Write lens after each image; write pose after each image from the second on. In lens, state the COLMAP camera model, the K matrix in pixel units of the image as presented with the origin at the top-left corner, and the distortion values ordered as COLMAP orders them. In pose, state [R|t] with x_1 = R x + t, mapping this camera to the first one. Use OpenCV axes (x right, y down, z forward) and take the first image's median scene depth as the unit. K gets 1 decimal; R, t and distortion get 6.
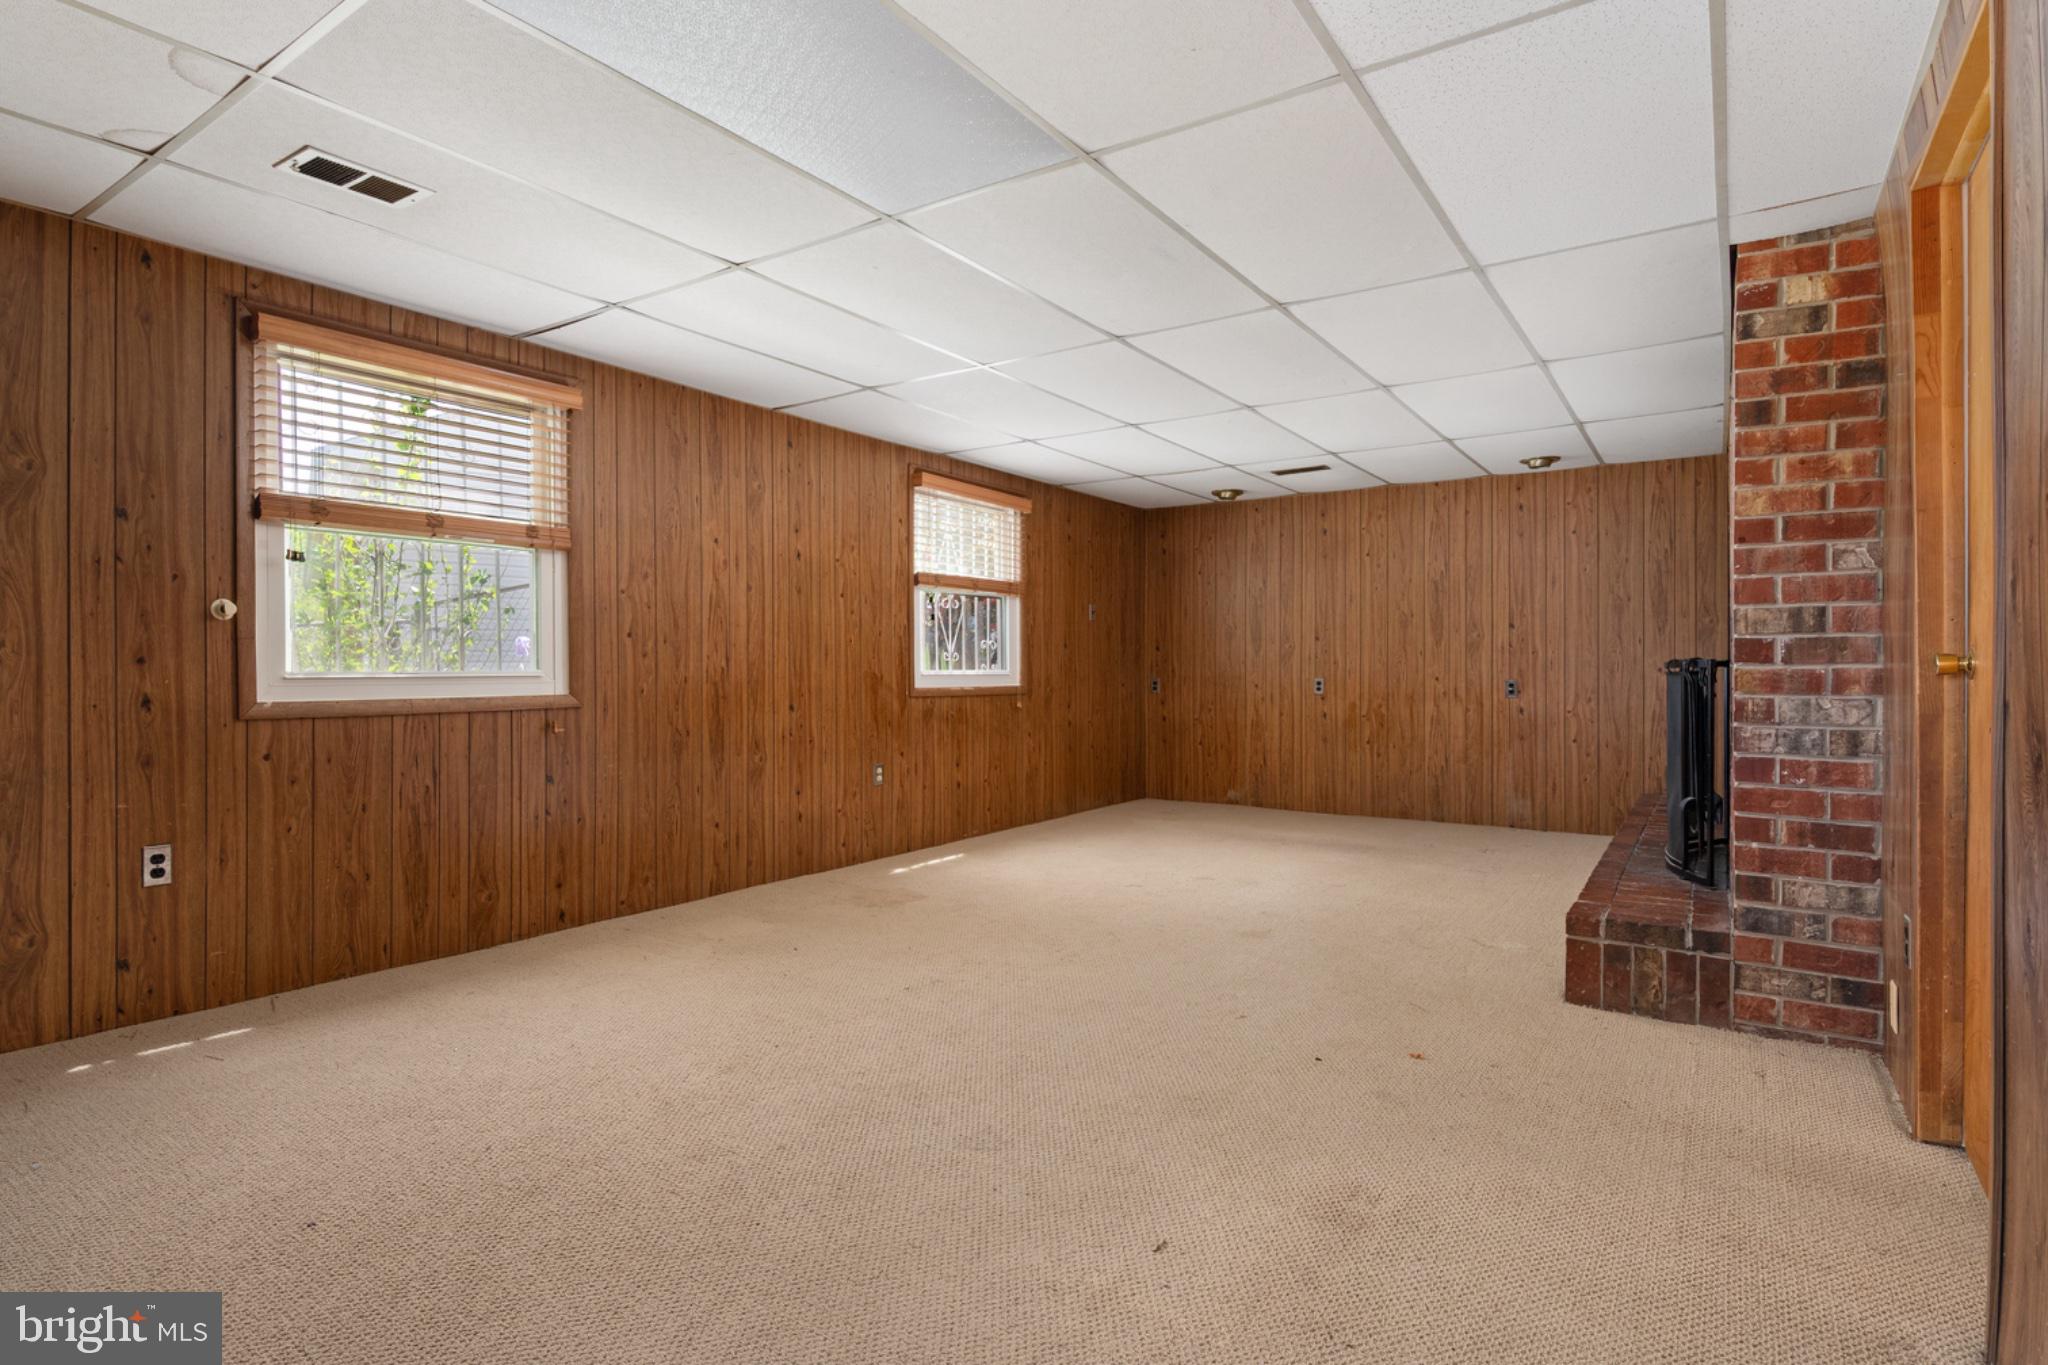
lens RADIAL K [[1025.4, 0, 1025.9], [0, 1025.4, 666.7], [0, 0, 1]] dist [-0.011855, -0.000660]
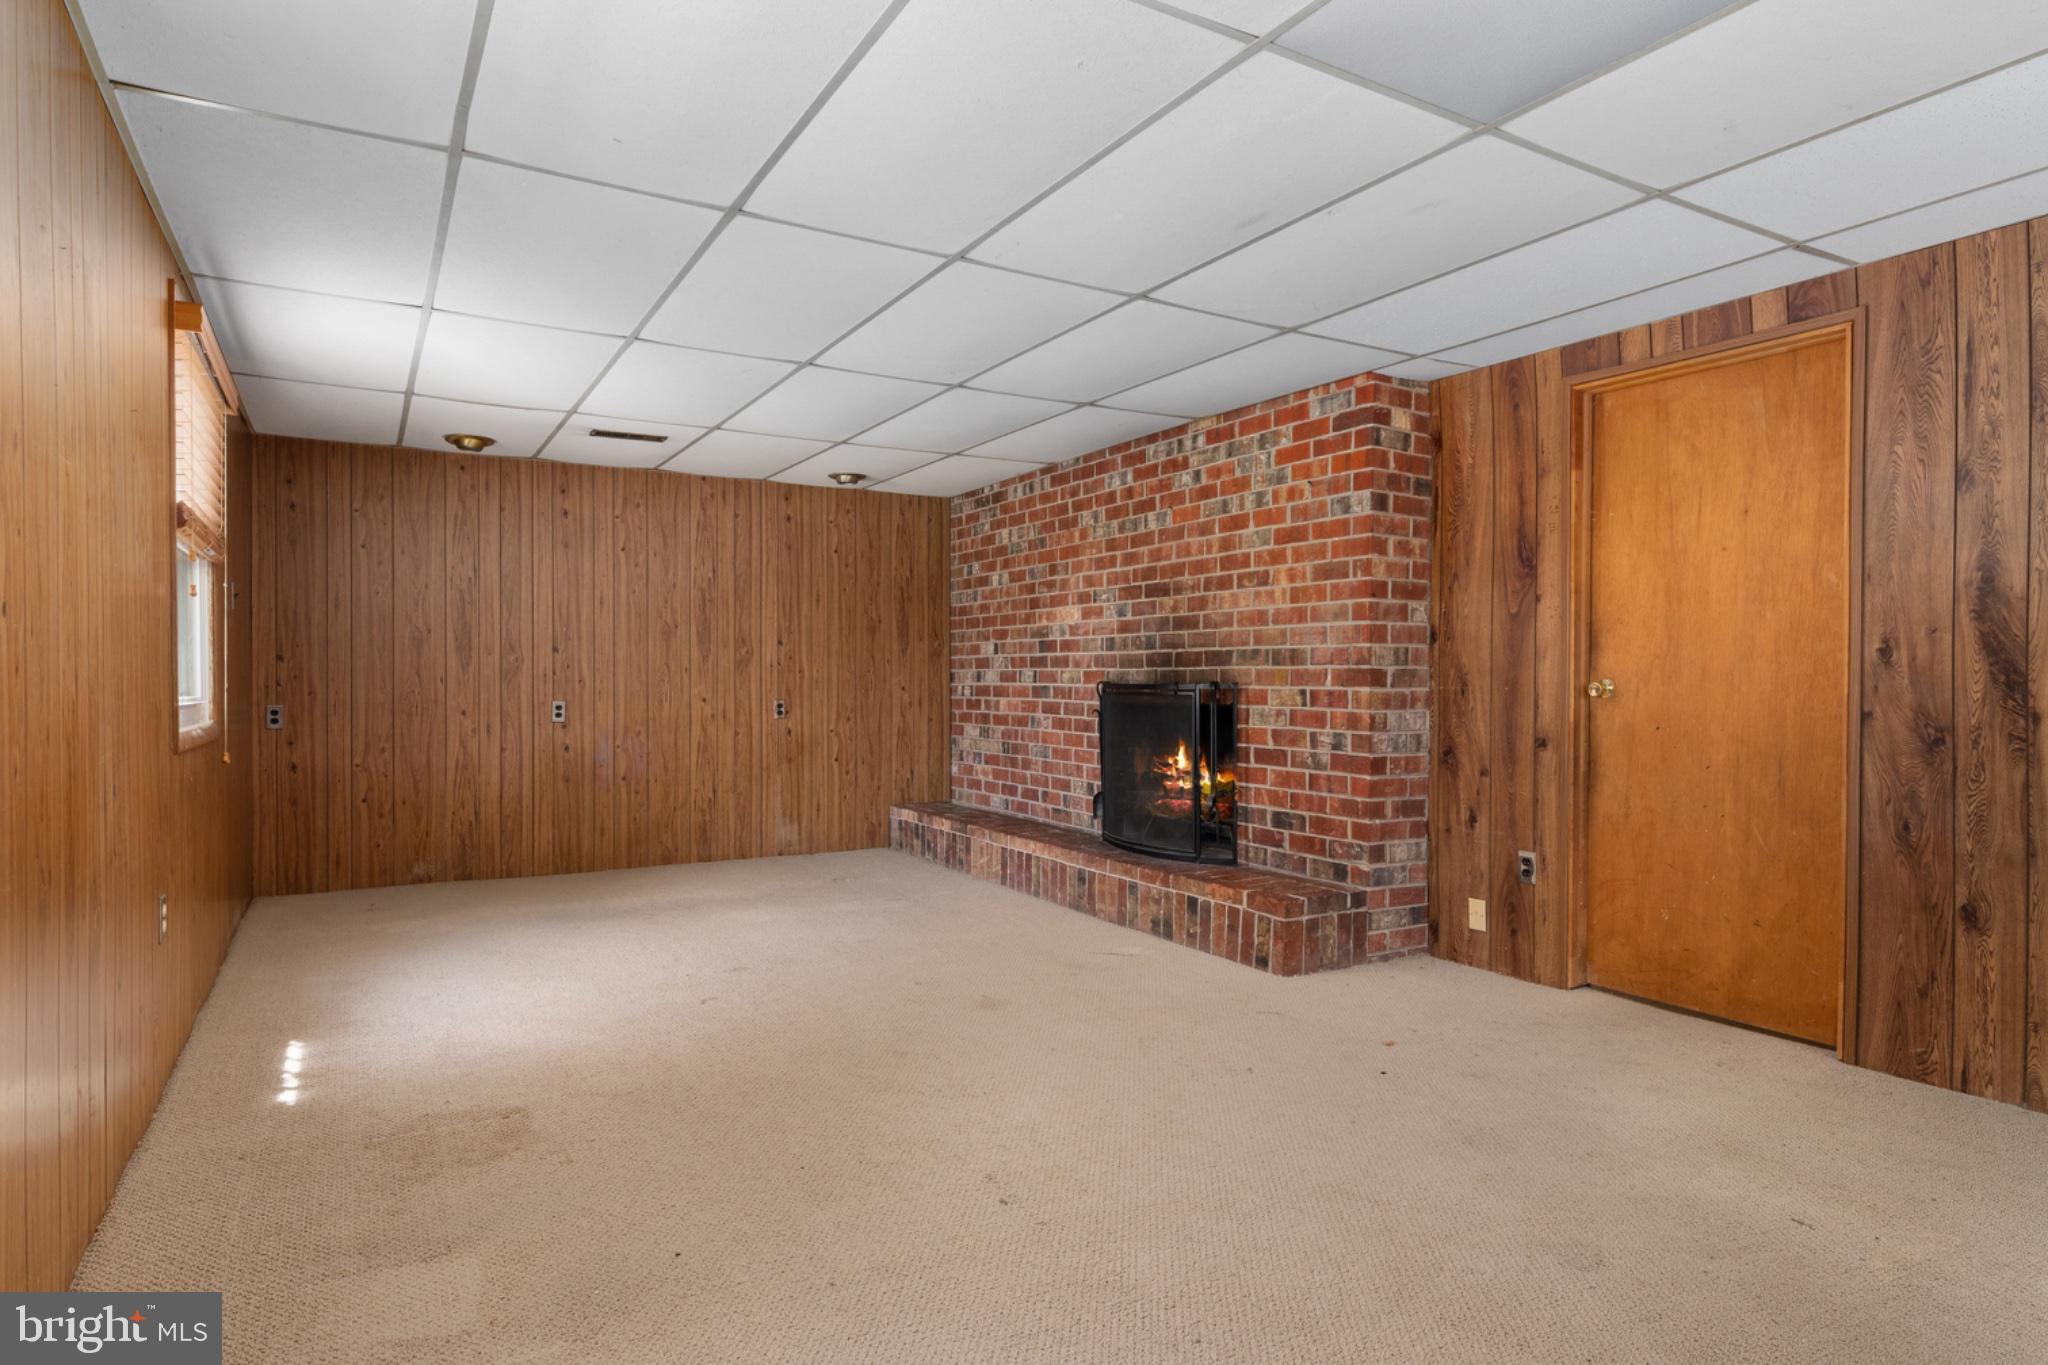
lens RADIAL K [[1130.1, 0, 1024.0], [0, 1130.1, 682.5], [0, 0, 1]] dist [-0.000129, -0.000748]
pose [[0.427365, -0.001589, 0.904078, -0.392733], [-0.000681, 0.999998, 0.002079, -0.005609], [-0.904079, -0.001504, 0.427363, 0.367112]]
